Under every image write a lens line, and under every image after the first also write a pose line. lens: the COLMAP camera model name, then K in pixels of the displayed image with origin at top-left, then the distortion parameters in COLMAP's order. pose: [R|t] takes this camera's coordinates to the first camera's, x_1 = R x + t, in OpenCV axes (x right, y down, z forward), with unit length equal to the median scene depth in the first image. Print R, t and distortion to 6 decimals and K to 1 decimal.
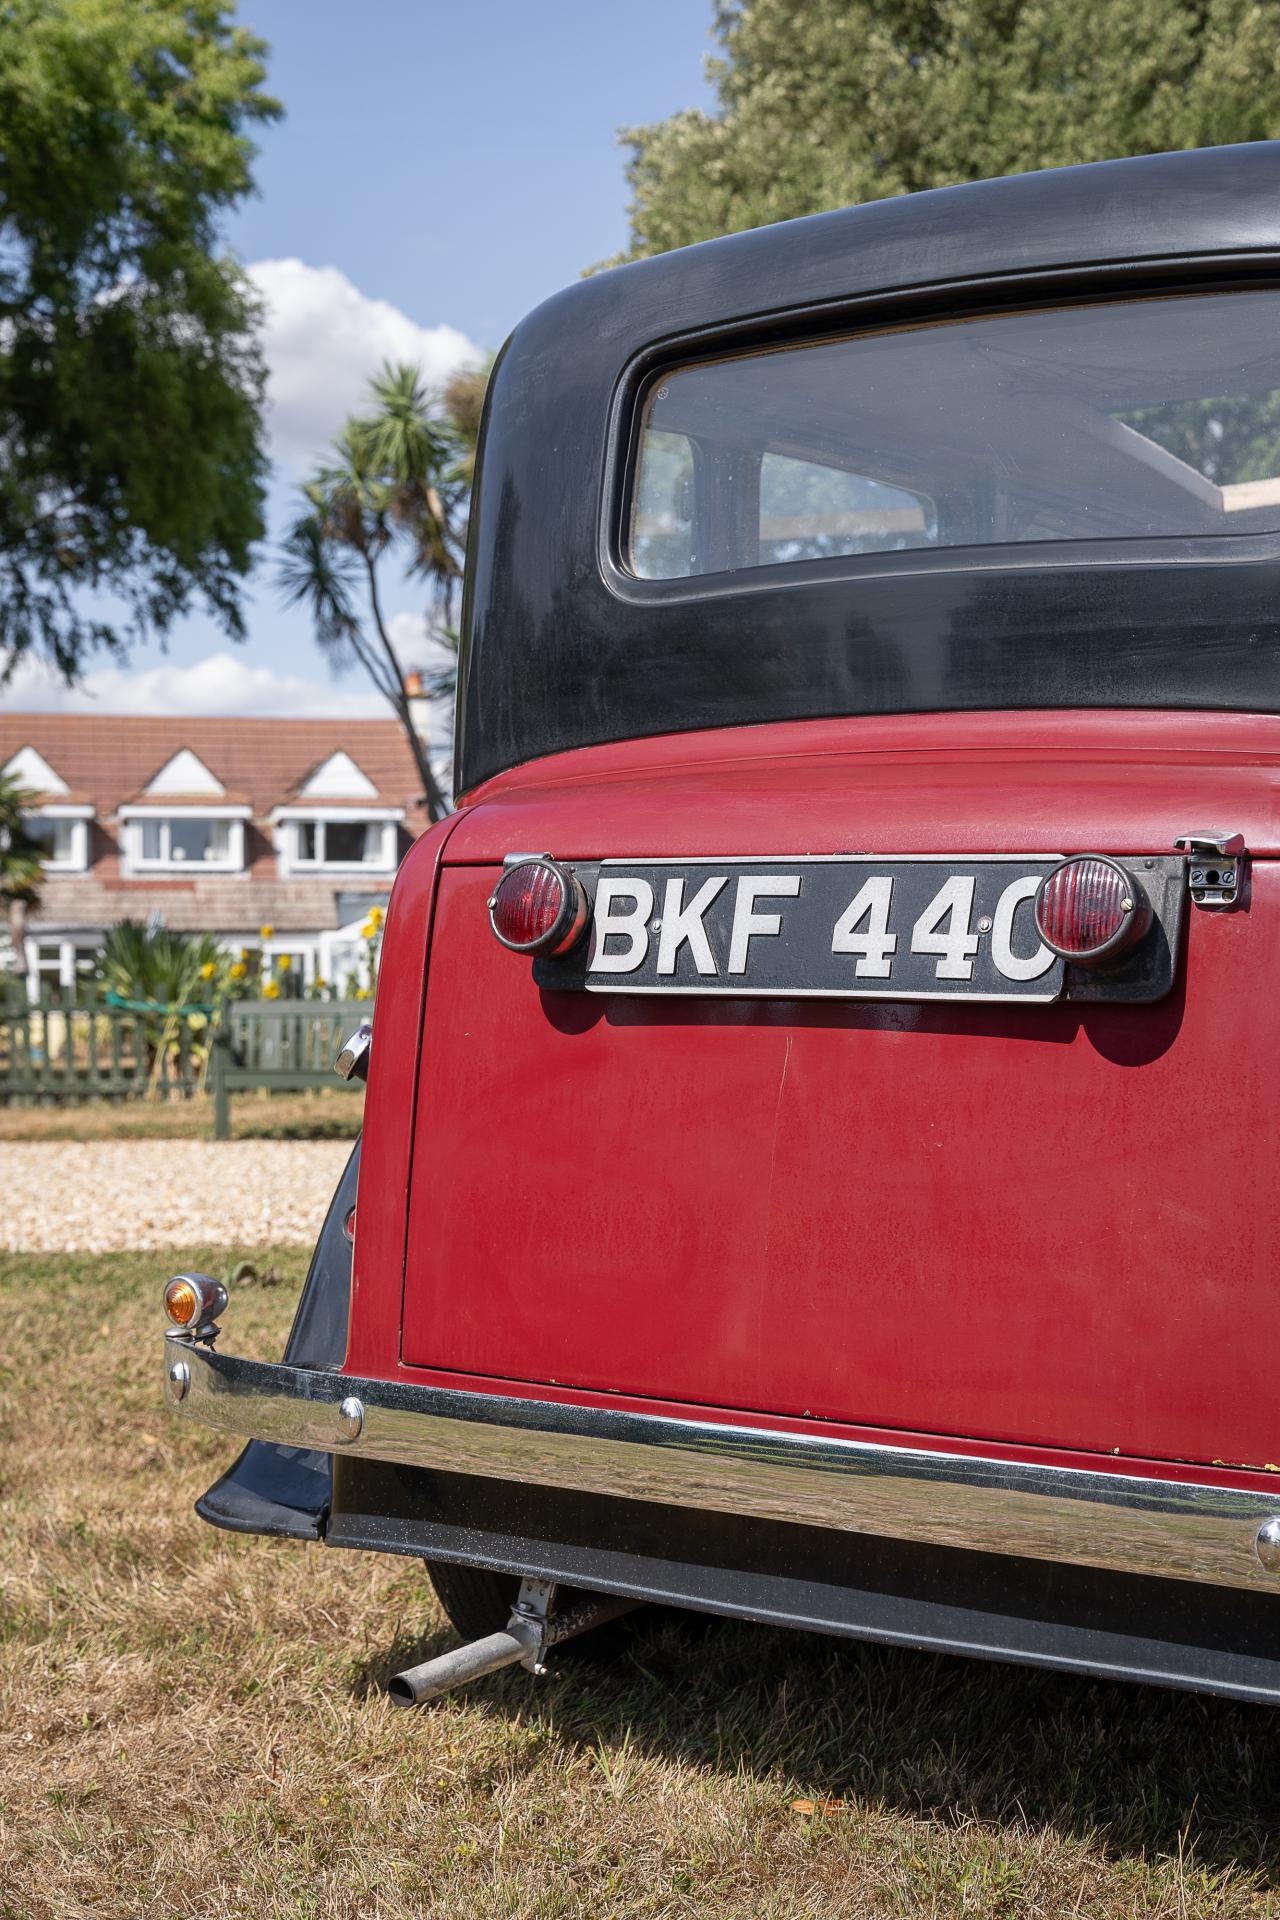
lens RADIAL K [[2573.0, 0, 640.0], [0, 2573.0, 960.0], [0, 0, 1]] dist [0.000495, 0.013239]
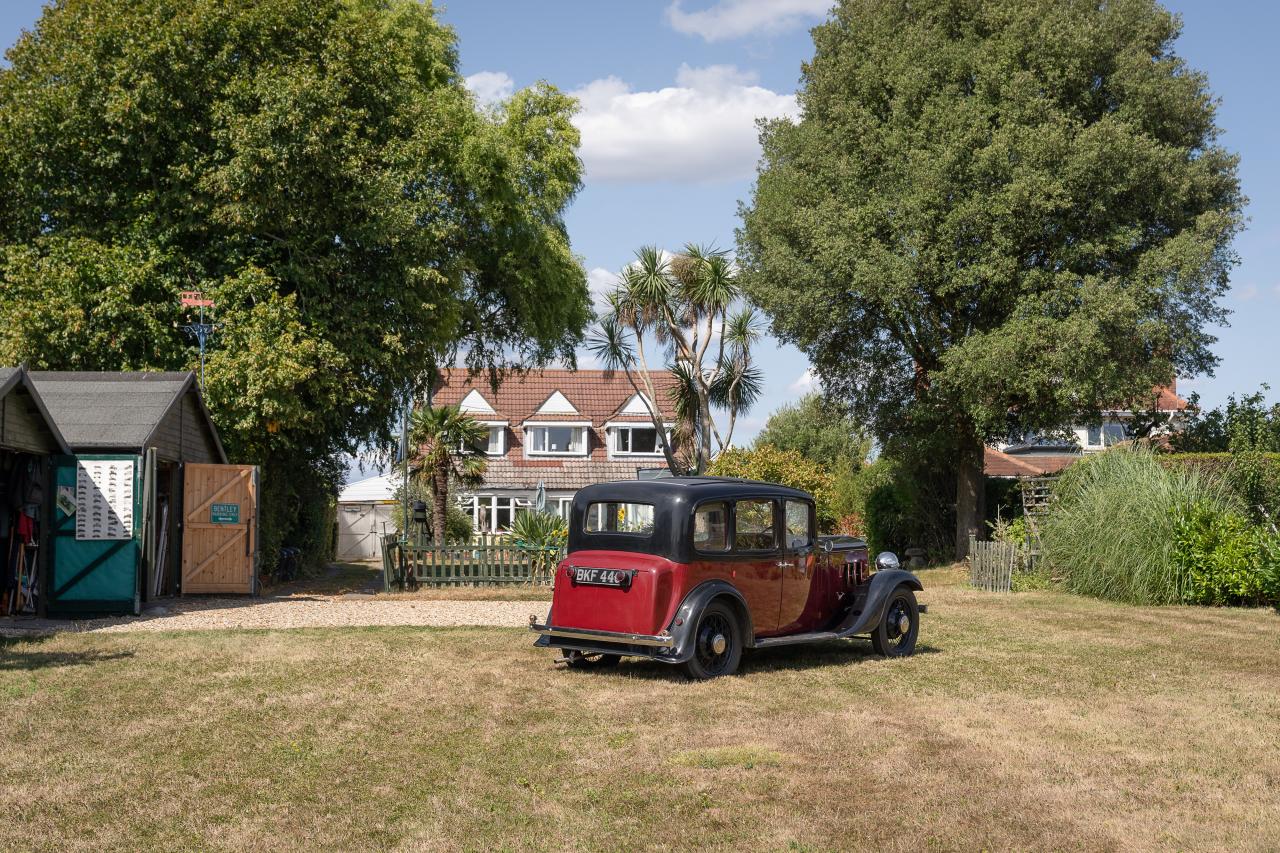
lens RADIAL K [[1715.3, 0, 640.0], [0, 1715.3, 426.5], [0, 0, 1]] dist [0.000495, 0.013239]
pose [[0.991494, 0.006030, -0.130014, 0.046081], [-0.010538, 0.999366, -0.034012, -0.015592], [0.129727, 0.035093, 0.990929, -0.232006]]
